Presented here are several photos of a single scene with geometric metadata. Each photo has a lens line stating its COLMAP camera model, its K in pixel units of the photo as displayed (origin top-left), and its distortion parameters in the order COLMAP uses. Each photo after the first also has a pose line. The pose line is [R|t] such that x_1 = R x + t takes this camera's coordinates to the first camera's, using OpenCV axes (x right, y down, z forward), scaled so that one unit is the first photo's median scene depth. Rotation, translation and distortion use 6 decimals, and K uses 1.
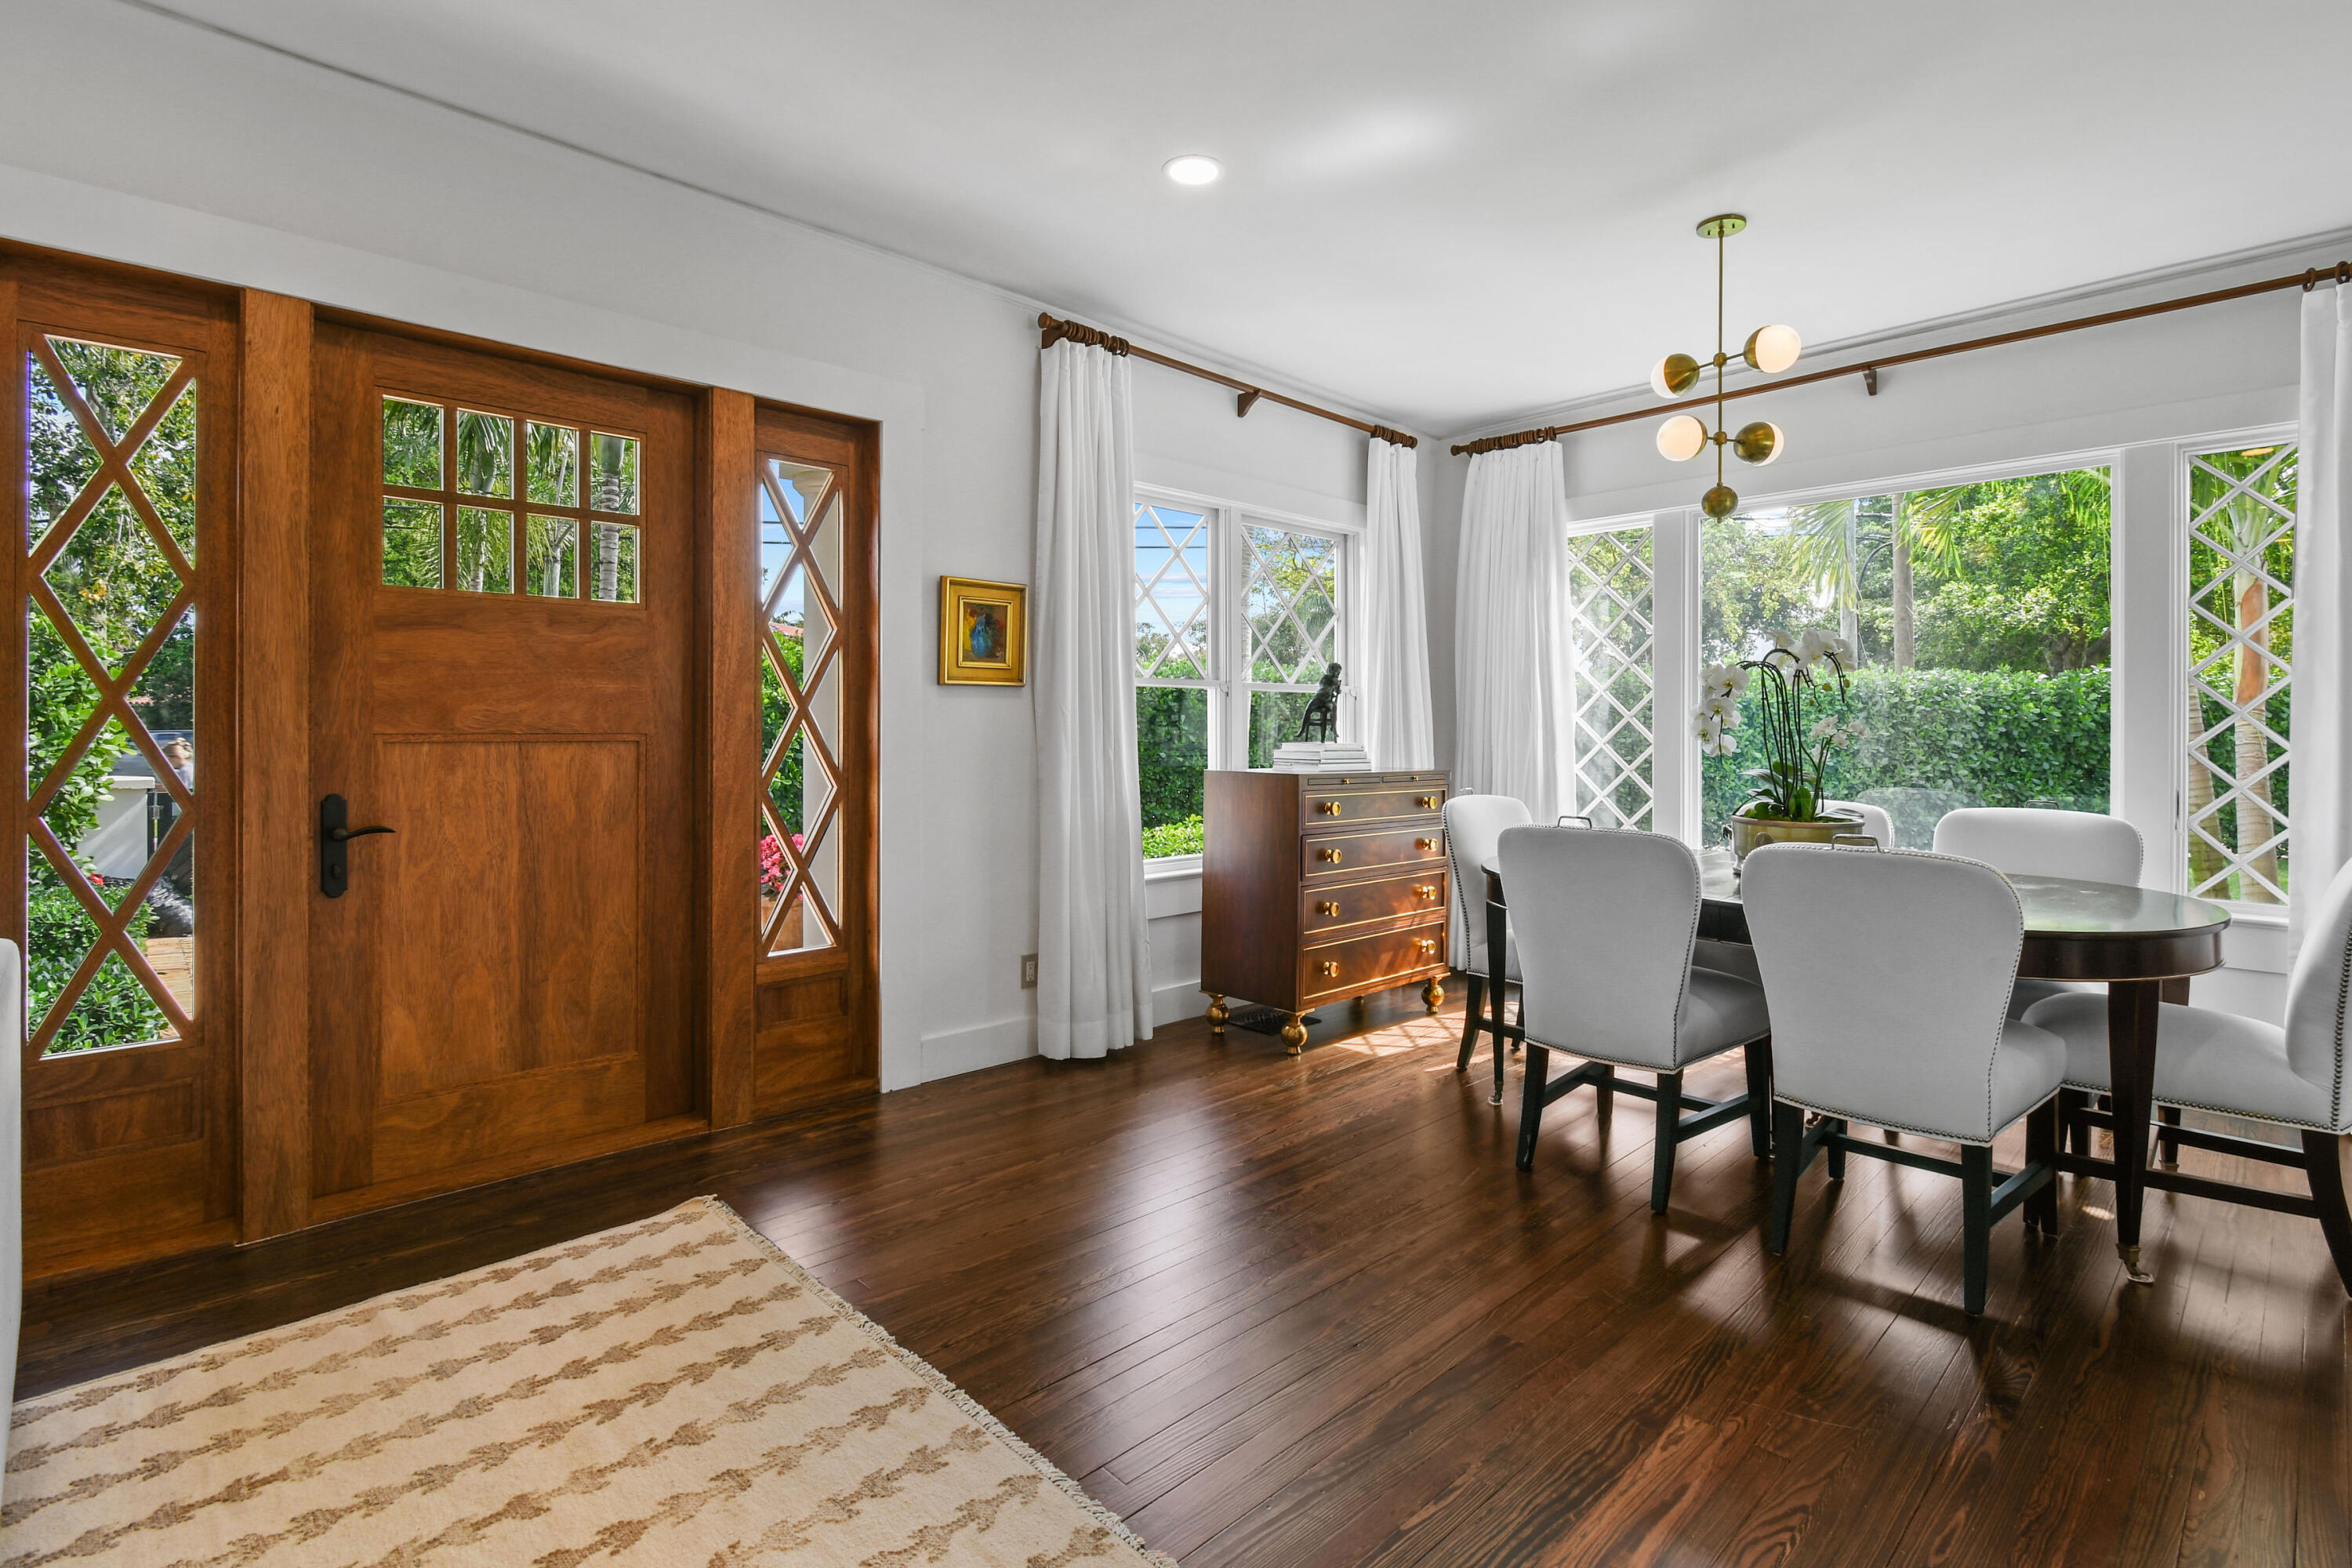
lens RADIAL K [[1117.8, 0, 1205.0], [0, 1117.8, 740.4], [0, 0, 1]] dist [-0.000013, 0.000076]
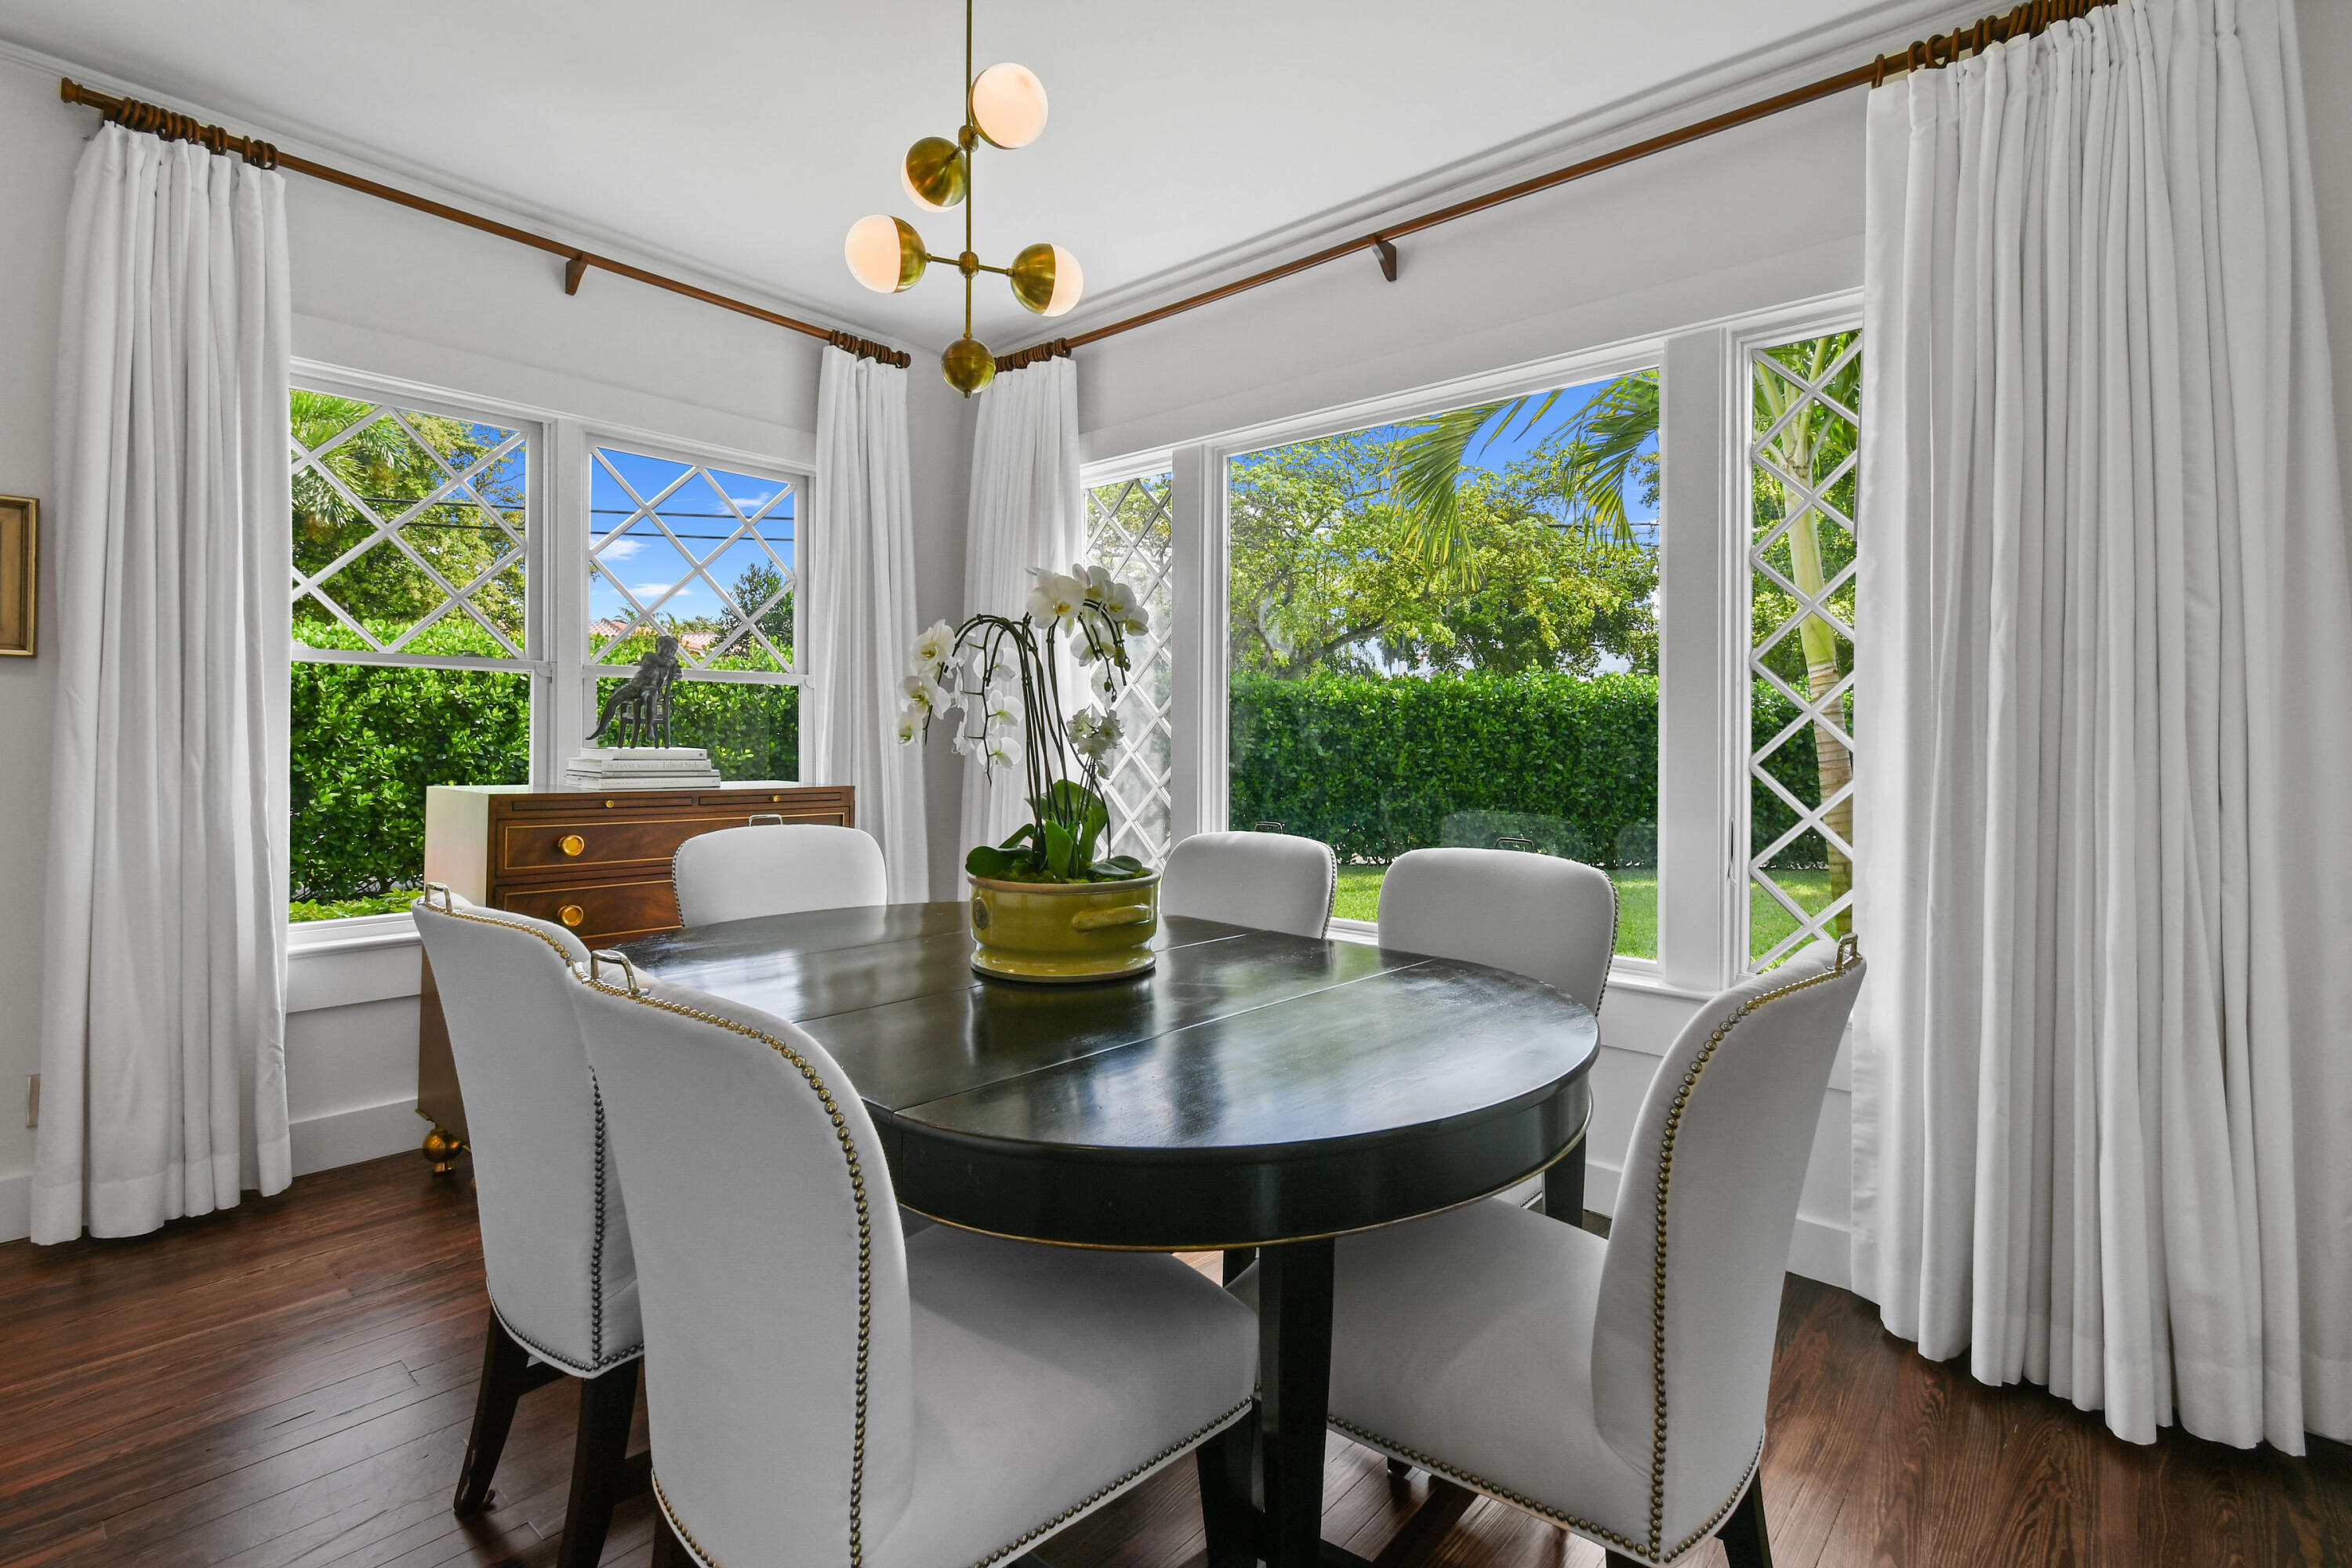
lens RADIAL K [[1106.0, 0, 1185.2], [0, 1106.0, 741.1], [0, 0, 1]] dist [0.000601, -0.000292]
pose [[0.997300, 0.007199, 0.073083, 0.472434], [-0.006700, 0.999953, -0.007077, 0.000795], [-0.073131, 0.006568, 0.997301, 0.329112]]
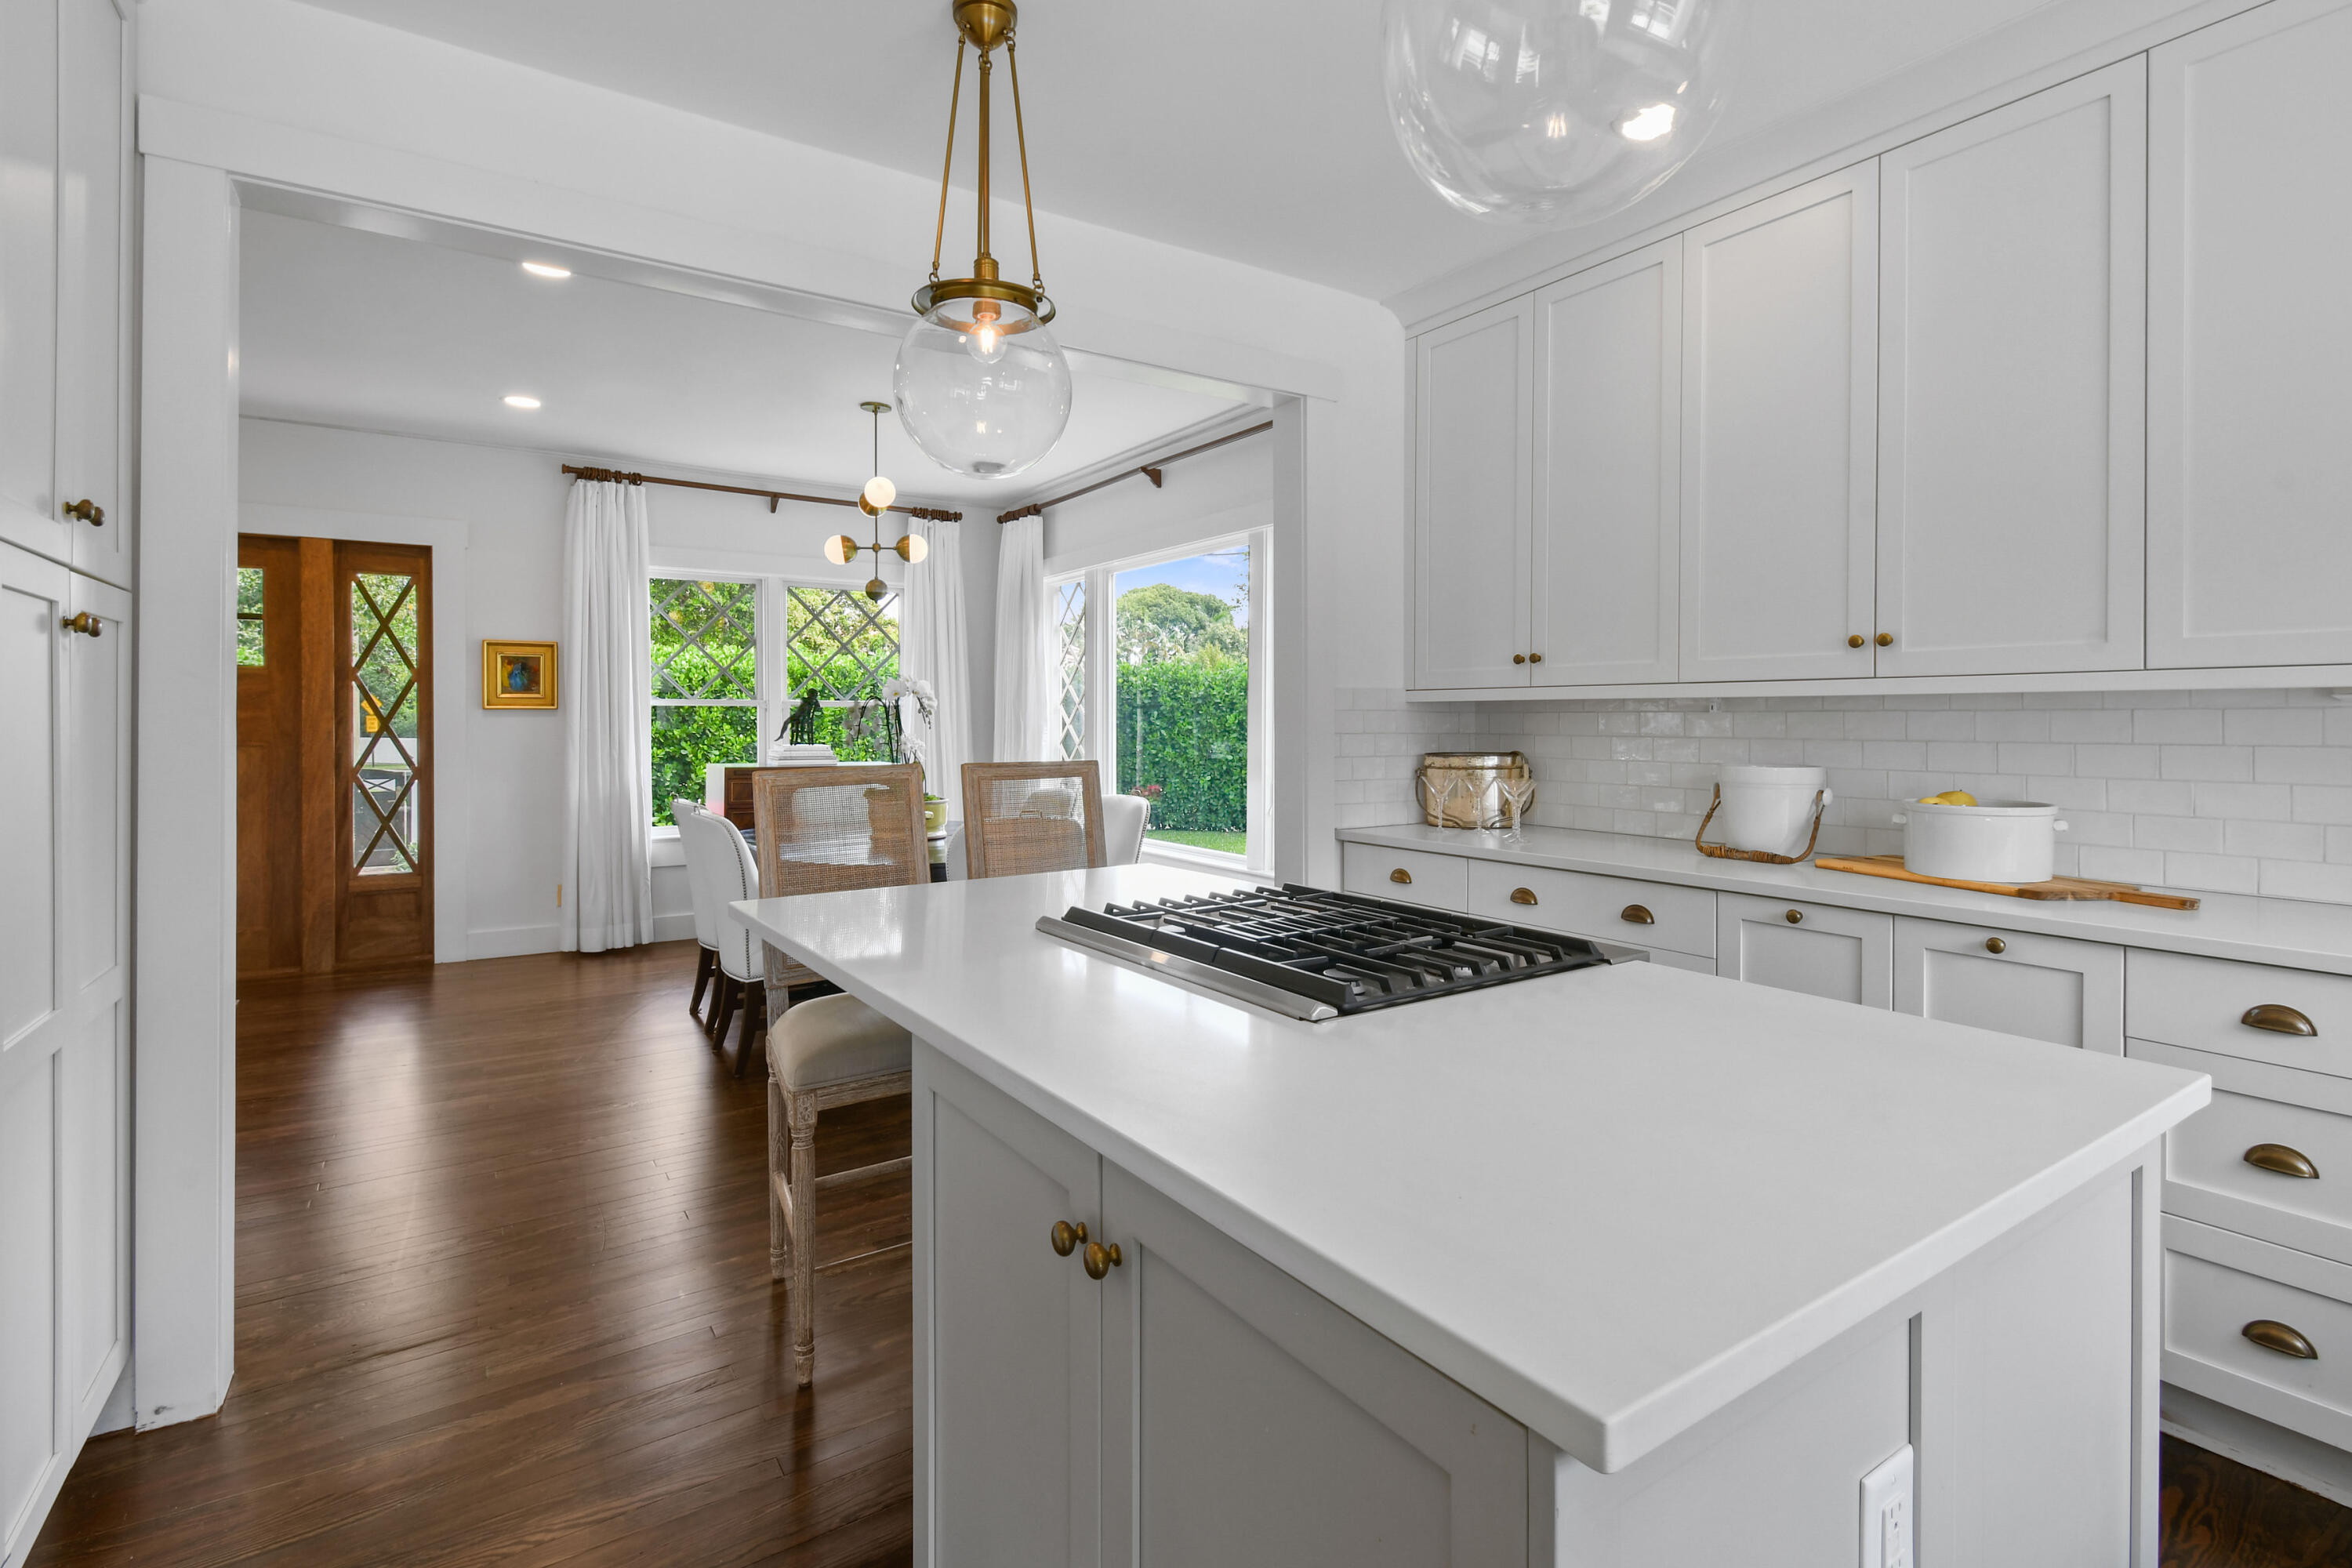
lens RADIAL K [[1106.9, 0, 1196.3], [0, 1106.9, 735.4], [0, 0, 1]] dist [-0.000212, -0.000309]
pose [[0.983342, 0.001433, -0.181760, 1.013991], [-0.000356, 0.999982, 0.005955, -0.021421], [0.181766, -0.005791, 0.983325, -0.343422]]
